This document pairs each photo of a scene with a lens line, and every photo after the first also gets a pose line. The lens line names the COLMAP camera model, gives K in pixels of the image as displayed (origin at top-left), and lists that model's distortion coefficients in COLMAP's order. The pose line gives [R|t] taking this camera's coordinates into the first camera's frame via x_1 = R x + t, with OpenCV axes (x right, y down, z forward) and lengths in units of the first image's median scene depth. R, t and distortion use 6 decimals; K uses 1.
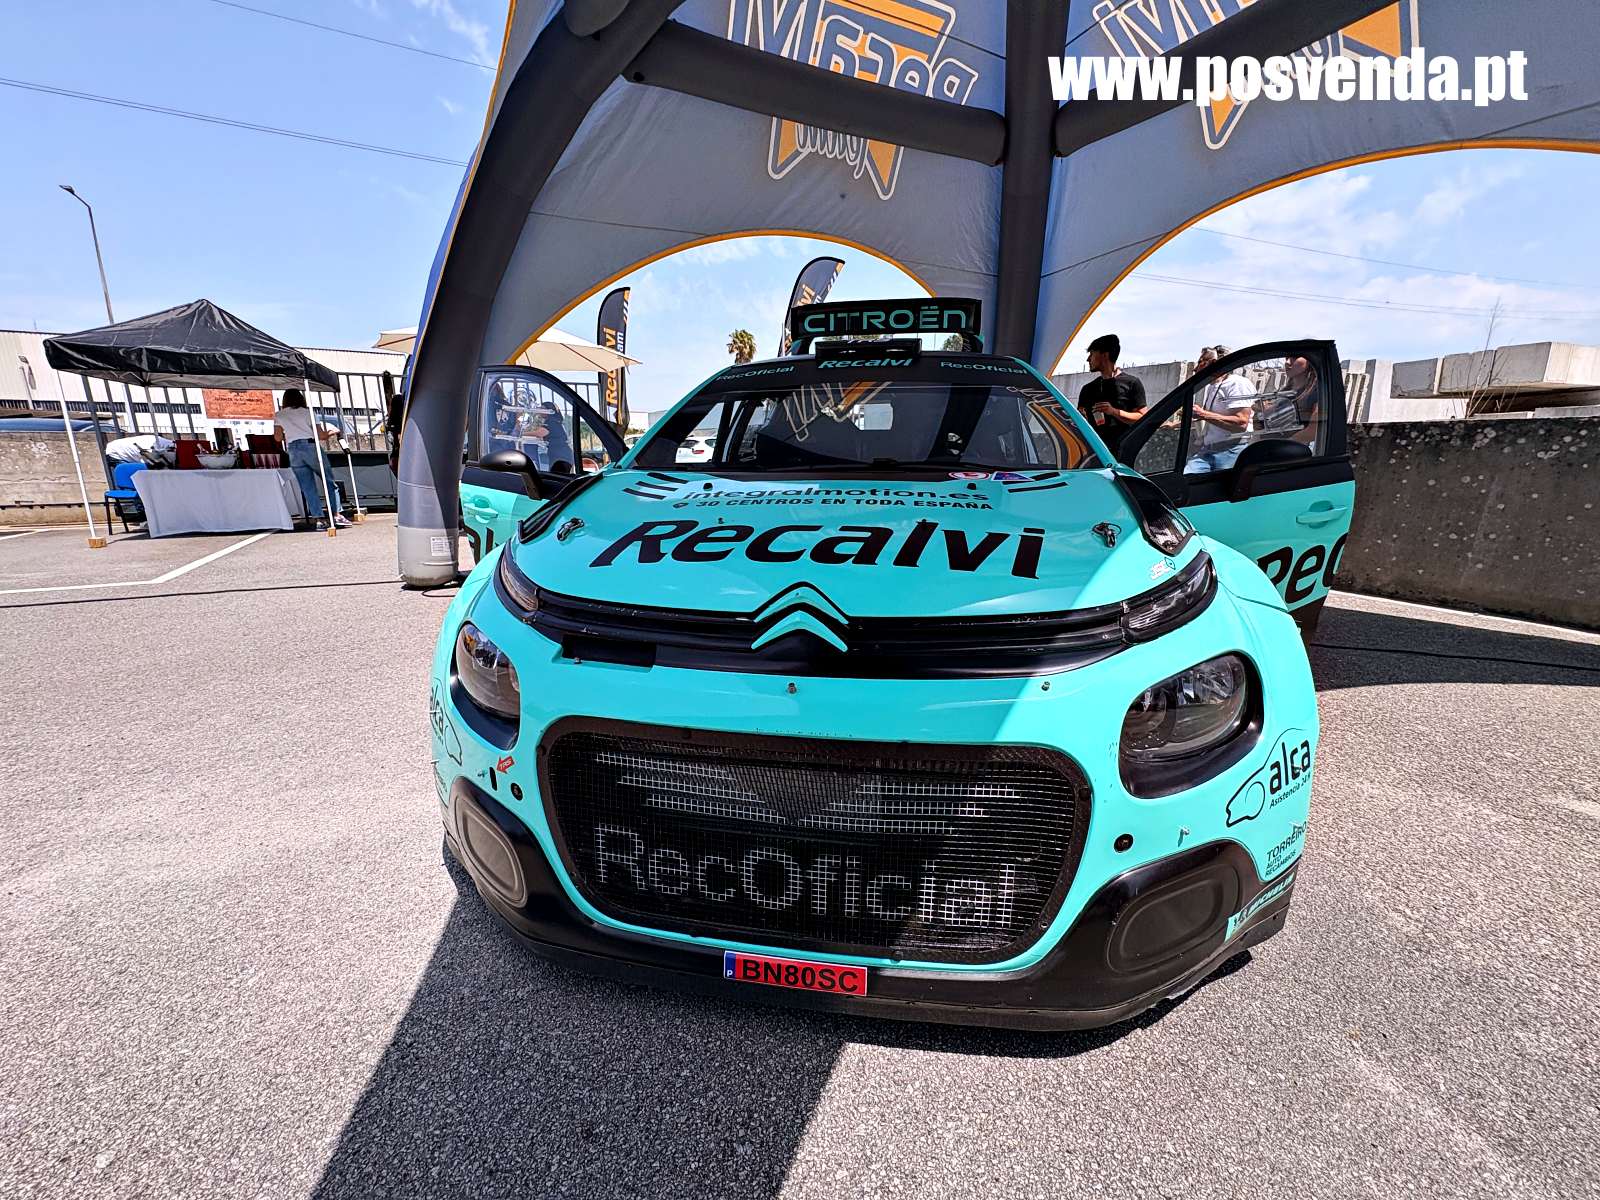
lens RADIAL K [[635.4, 0, 802.0], [0, 635.4, 594.5], [0, 0, 1]] dist [0.002592, 0.000263]
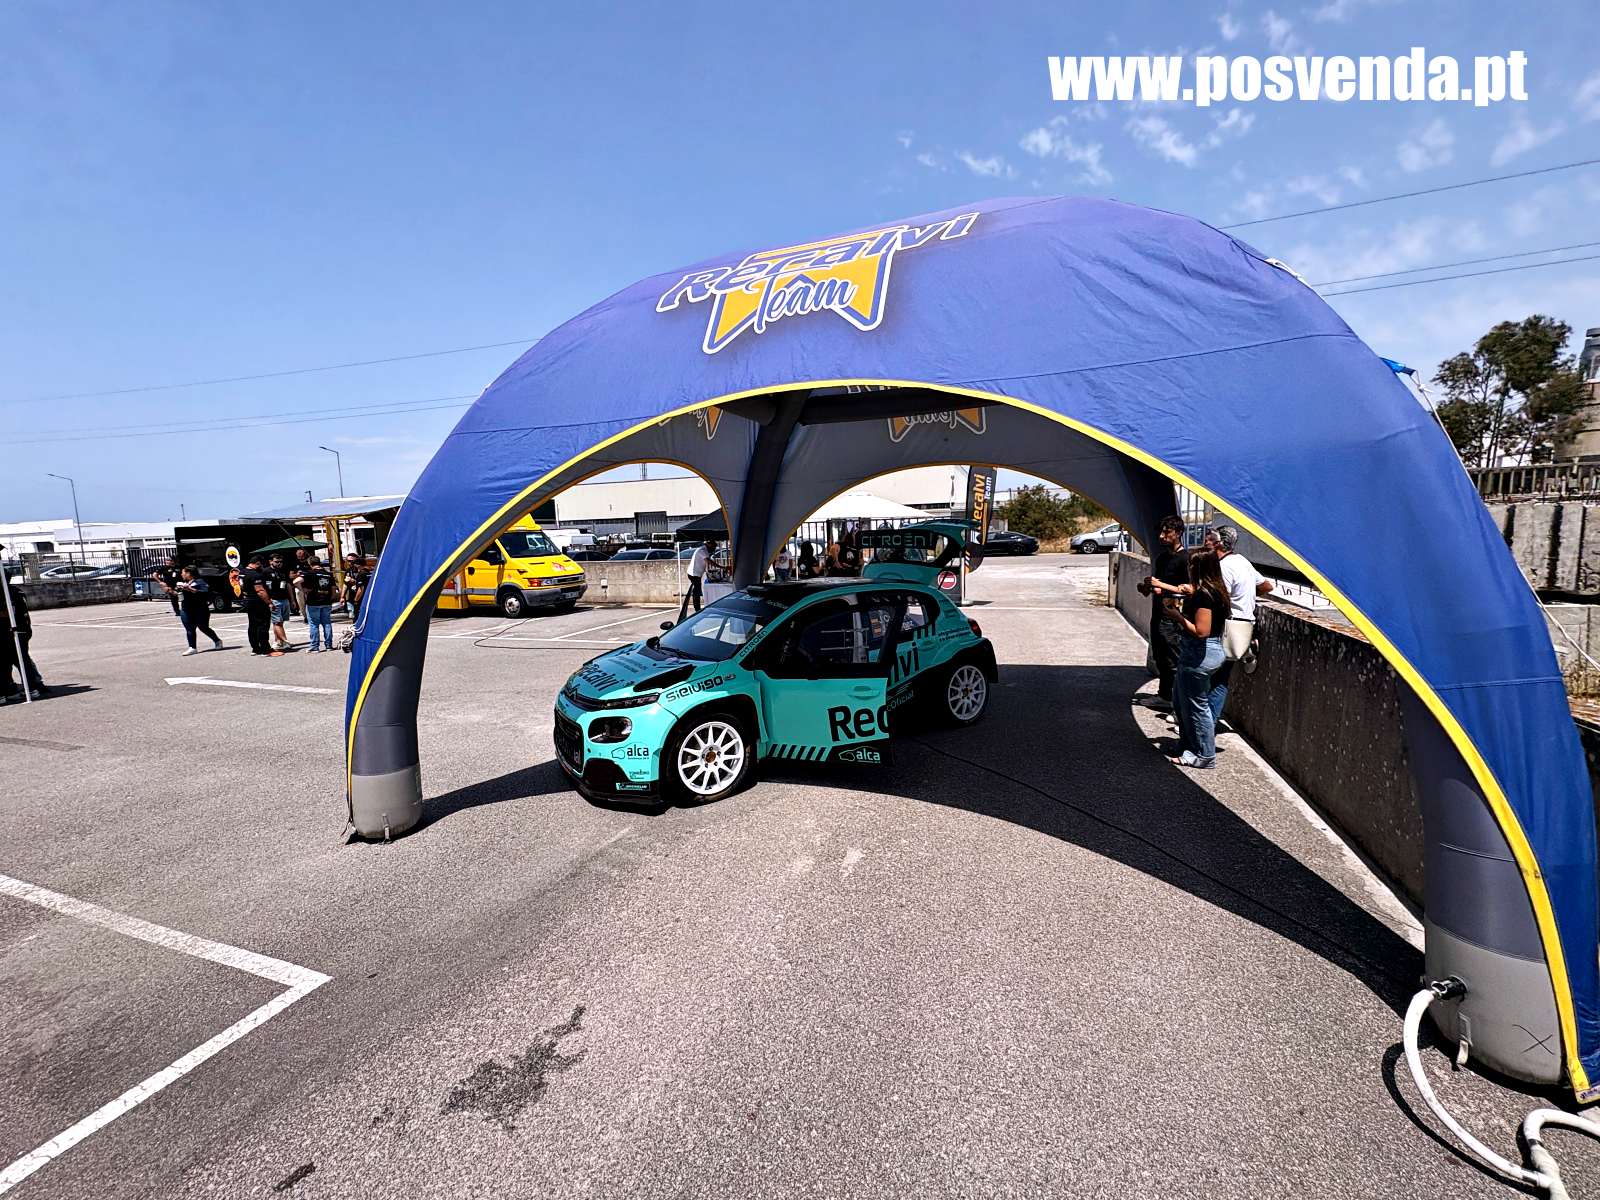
lens RADIAL K [[635.4, 0, 800.8], [0, 635.4, 604.2], [0, 0, 1]] dist [0.002592, 0.000263]
pose [[0.674058, 0.056123, -0.736543, 1.226602], [-0.127458, 0.990991, -0.041134, -0.169465], [0.727599, 0.121605, 0.675138, -0.281350]]
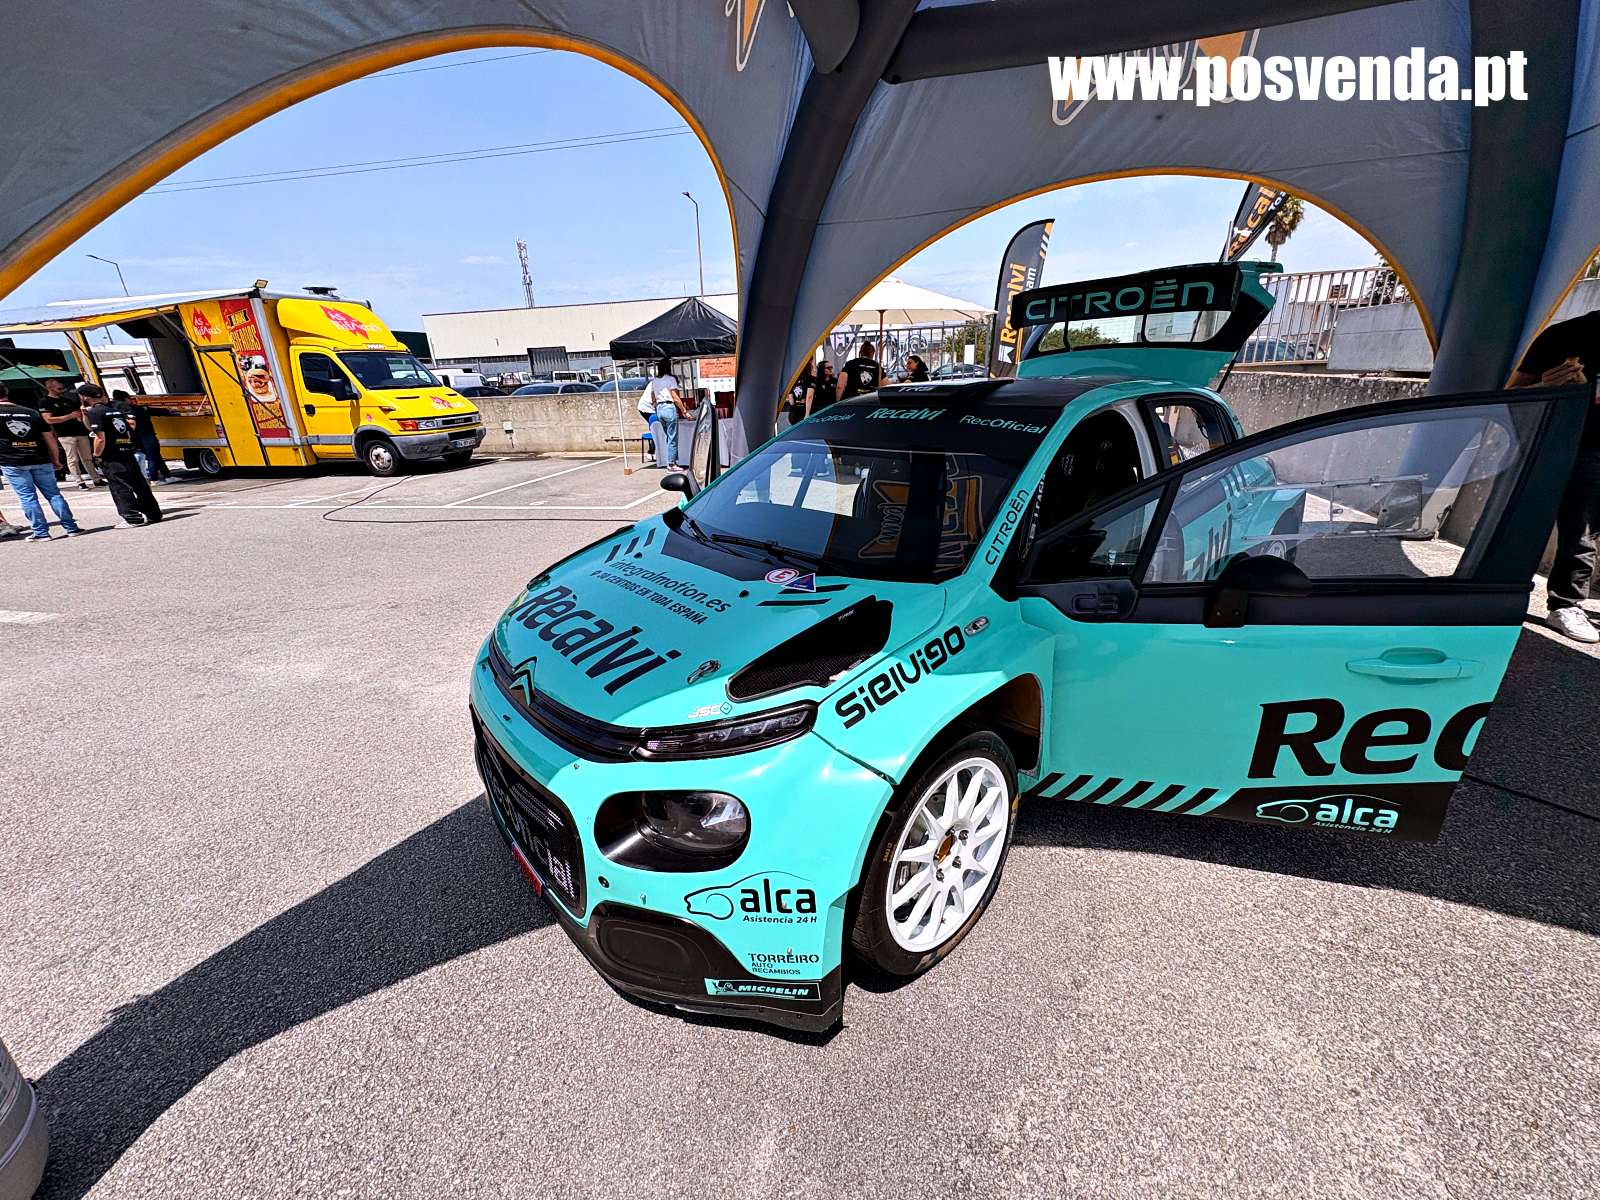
lens RADIAL K [[635.4, 0, 803.8], [0, 635.4, 600.8], [0, 0, 1]] dist [0.002592, 0.000263]
pose [[0.767354, 0.183673, -0.614355, 0.422201], [-0.098353, 0.980474, 0.170284, -0.142887], [0.633636, -0.070244, 0.770436, 0.047764]]
